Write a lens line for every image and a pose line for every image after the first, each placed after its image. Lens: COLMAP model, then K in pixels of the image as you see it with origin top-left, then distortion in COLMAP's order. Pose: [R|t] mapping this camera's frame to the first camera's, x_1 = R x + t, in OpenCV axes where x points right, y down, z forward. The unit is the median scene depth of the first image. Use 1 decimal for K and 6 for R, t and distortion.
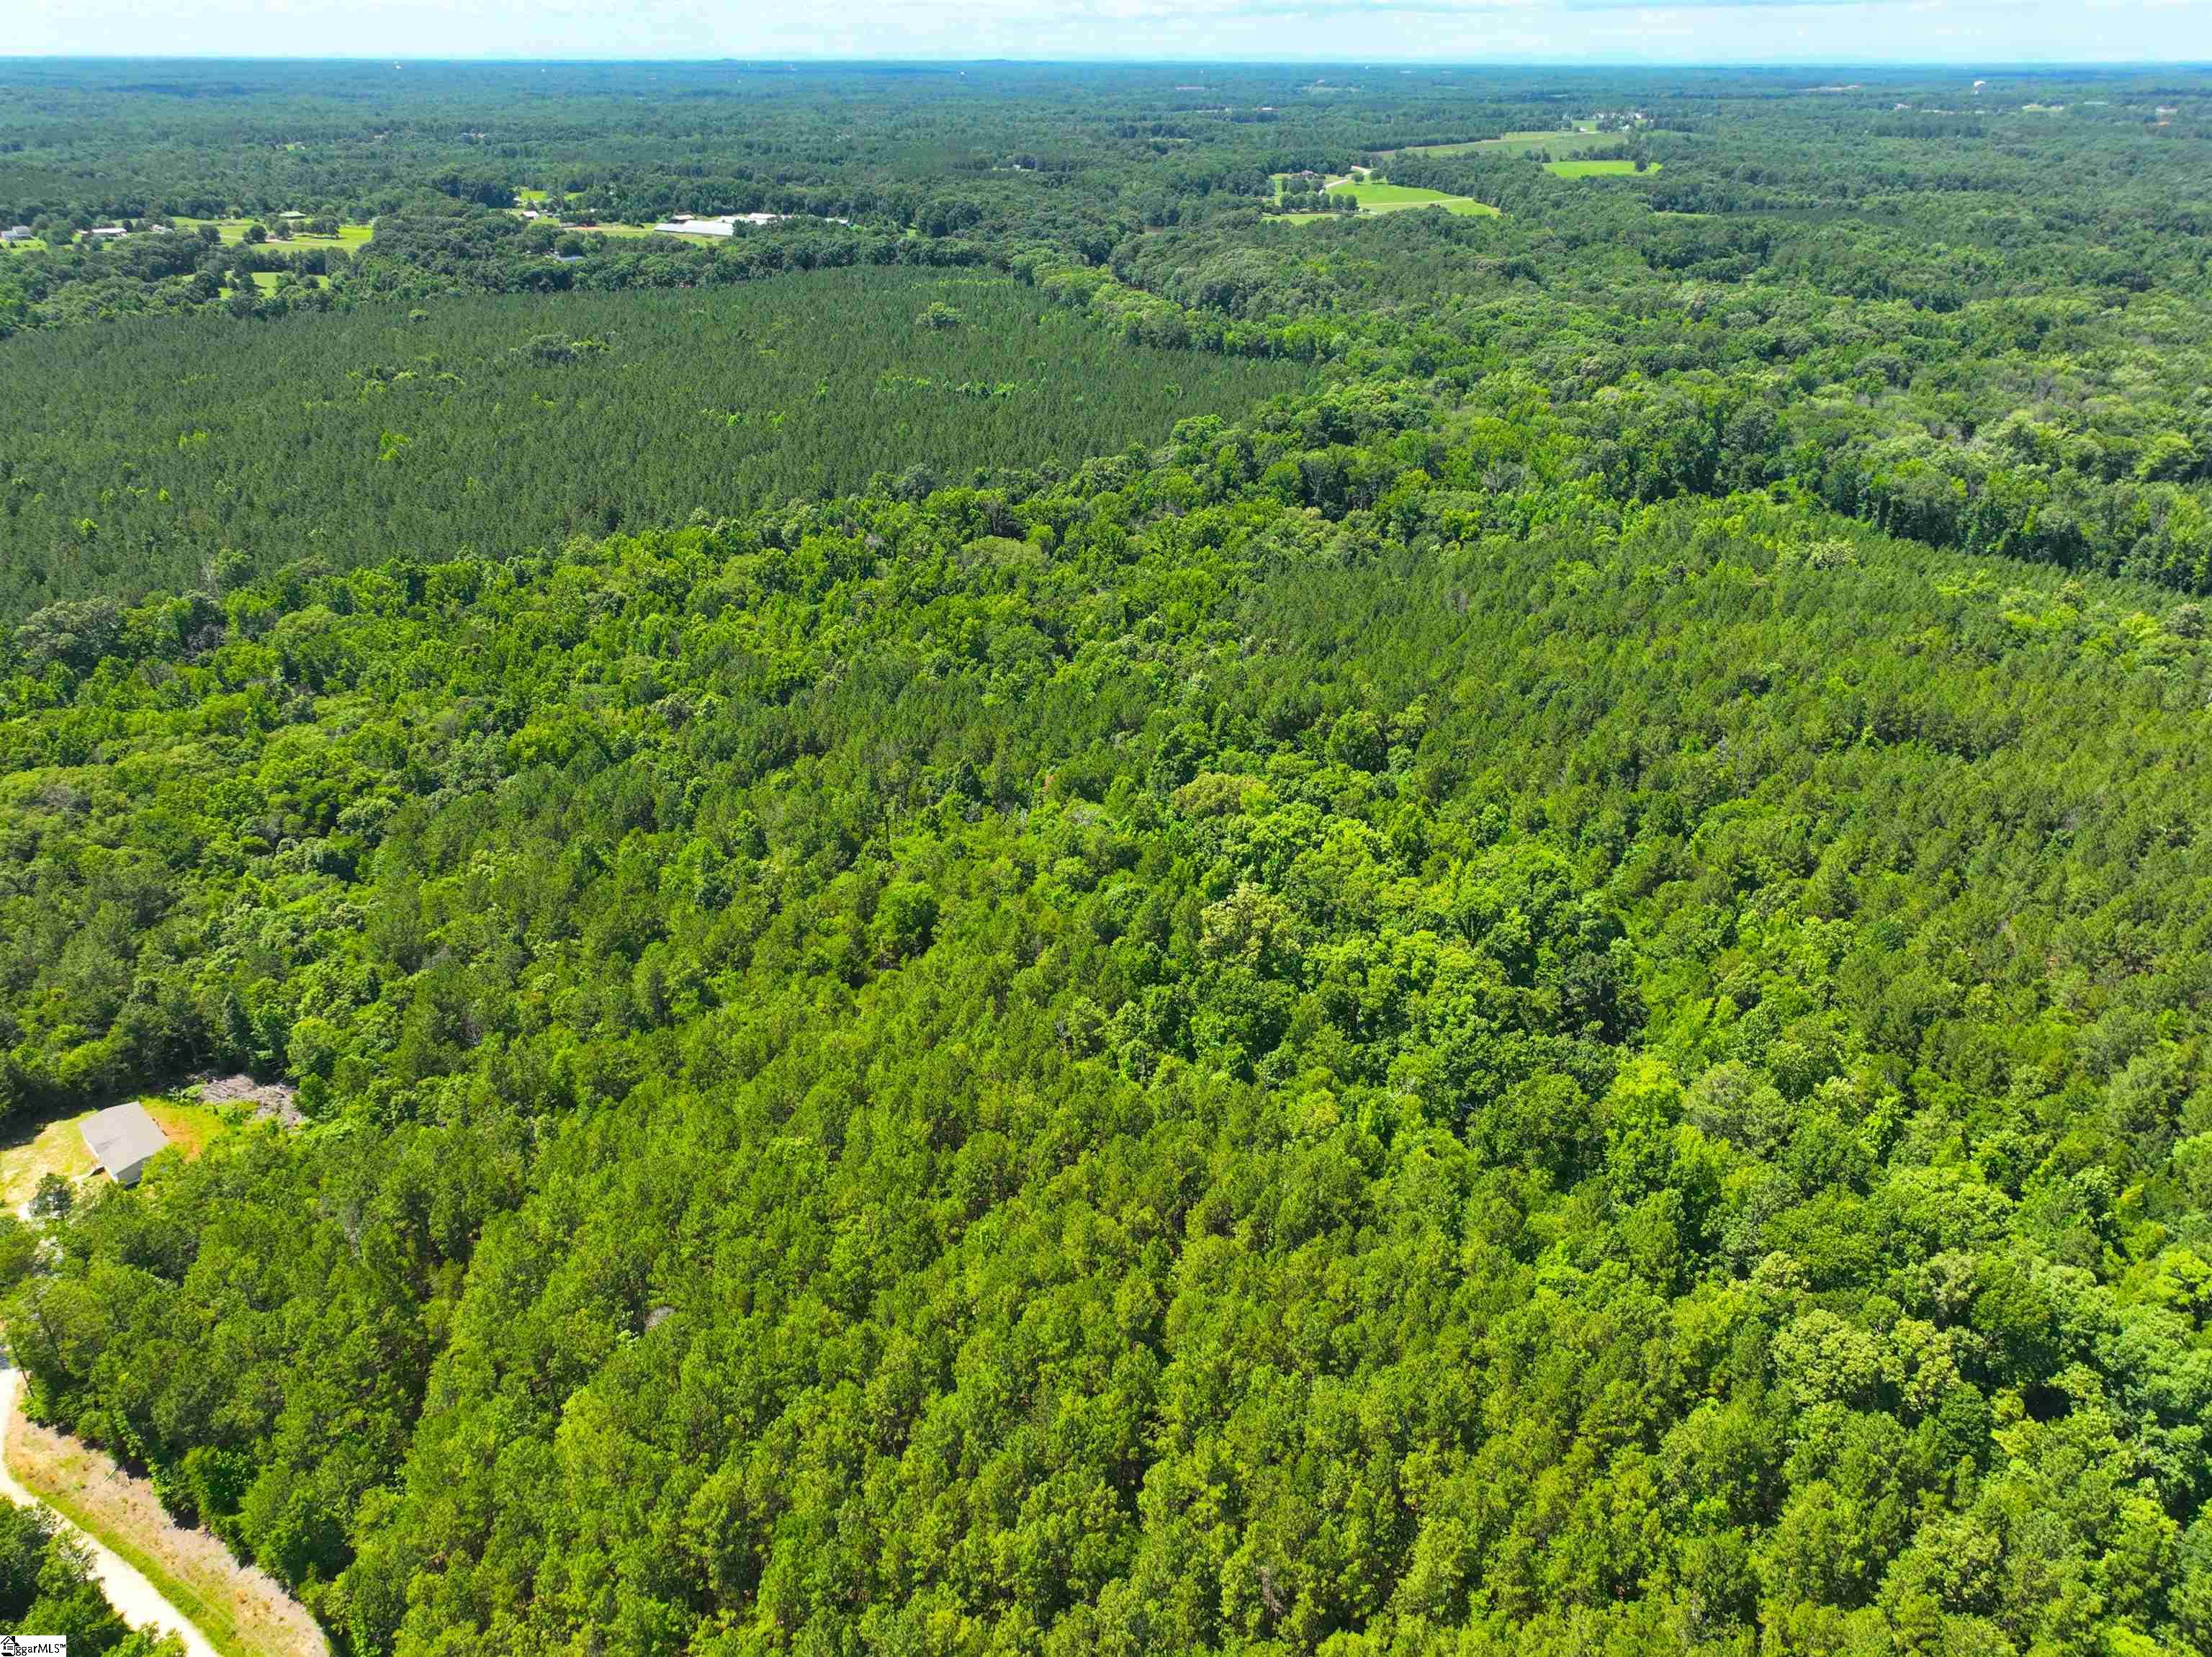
lens RADIAL K [[1593.4, 0, 1104.1], [0, 1593.4, 835.9], [0, 0, 1]] dist [-0.001470, 0.017458]
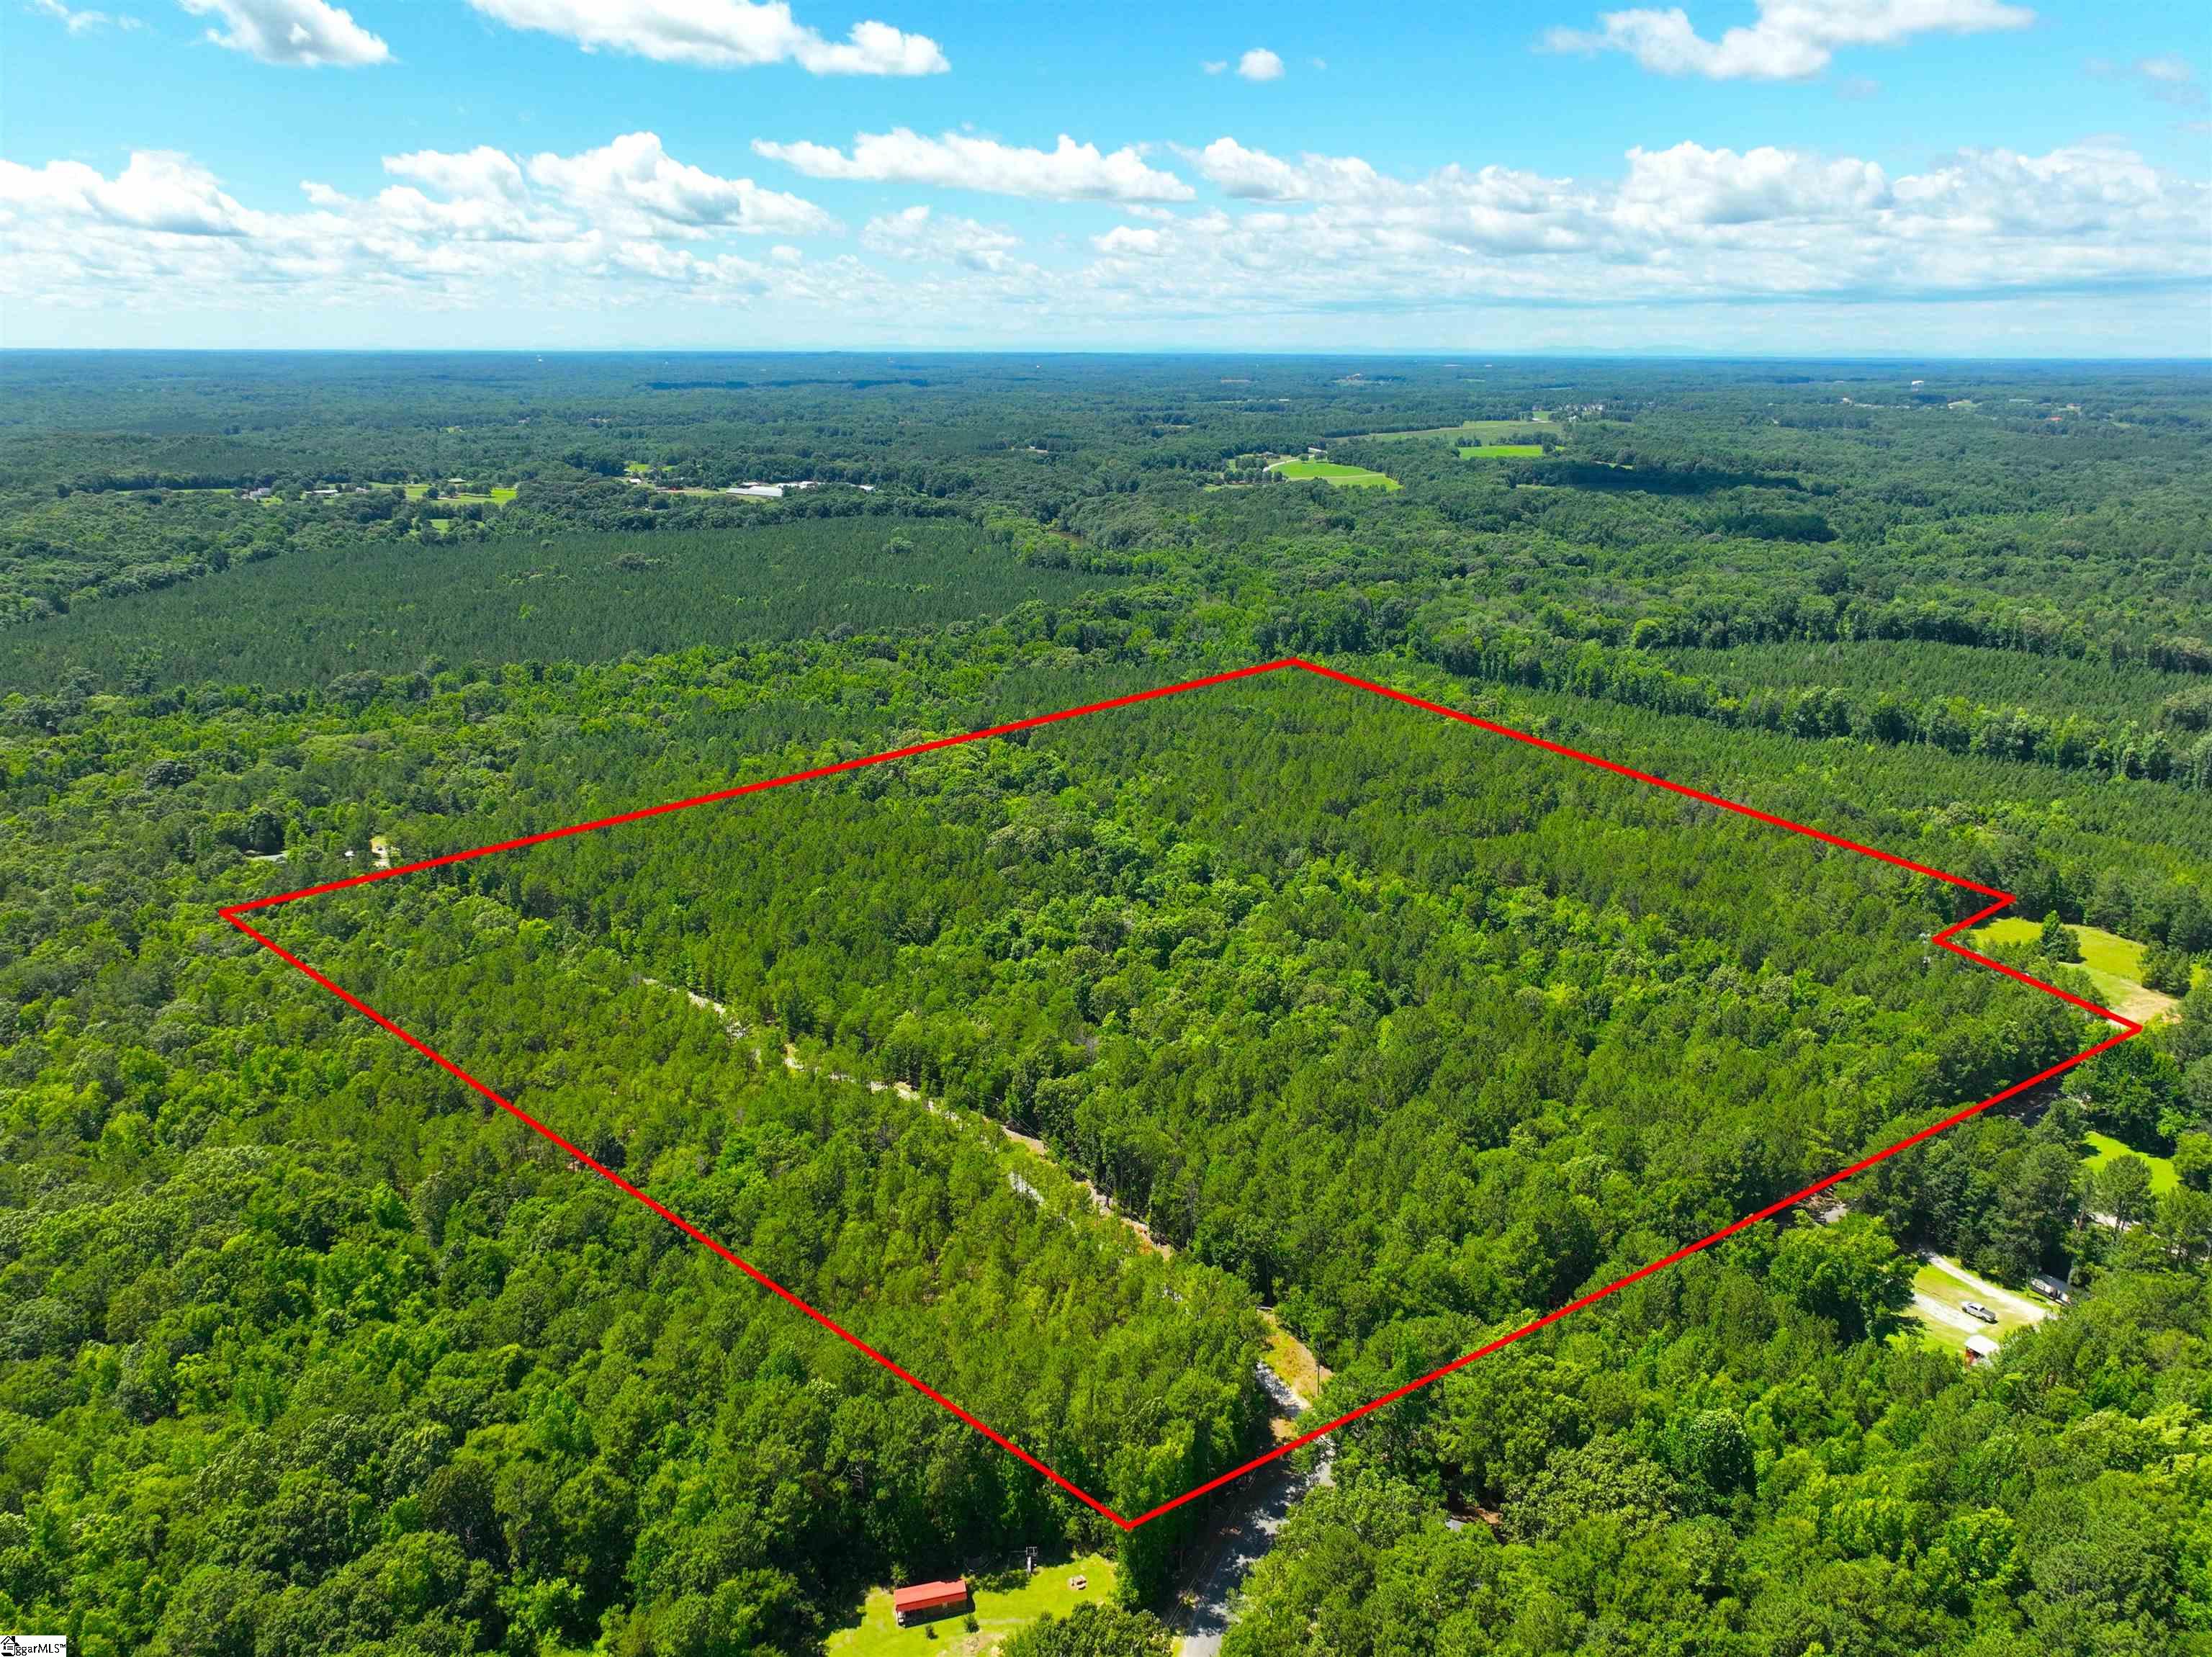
lens RADIAL K [[1593.4, 0, 1106.0], [0, 1593.4, 816.2], [0, 0, 1]] dist [-0.001470, 0.017458]
pose [[0.998769, 0.016000, -0.046962, 0.119898], [-0.023688, 0.985498, -0.168028, 0.119138], [0.043593, 0.168934, 0.984663, -0.290417]]
